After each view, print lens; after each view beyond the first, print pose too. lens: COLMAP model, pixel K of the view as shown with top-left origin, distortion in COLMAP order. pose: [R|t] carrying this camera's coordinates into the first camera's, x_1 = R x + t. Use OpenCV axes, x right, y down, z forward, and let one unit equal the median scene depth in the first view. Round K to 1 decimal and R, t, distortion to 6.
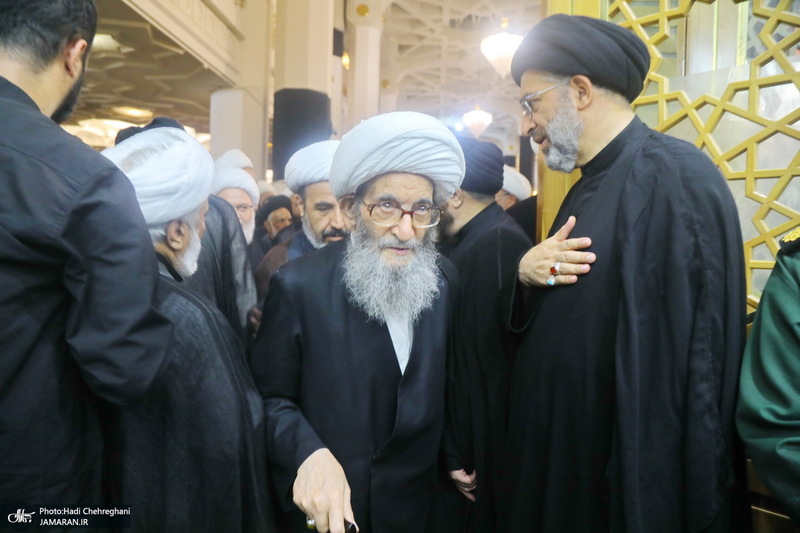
lens RADIAL K [[561.2, 0, 410.9], [0, 561.2, 266.9], [0, 0, 1]] dist [-0.100992, 0.083540]
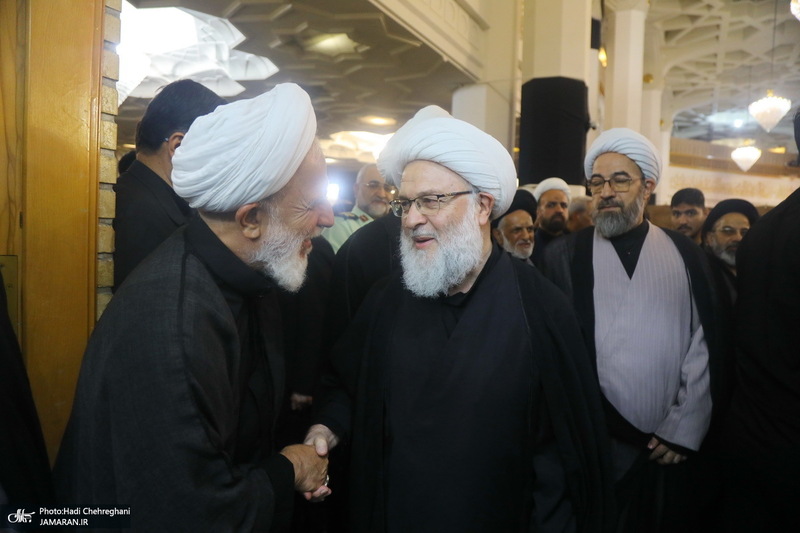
lens RADIAL K [[561.2, 0, 410.9], [0, 561.2, 266.9], [0, 0, 1]] dist [-0.100992, 0.083540]
pose [[0.906050, 0.022898, -0.422550, -0.026192], [-0.032568, 0.999347, -0.015678, -0.008800], [0.421915, 0.027967, 0.906204, 0.126081]]
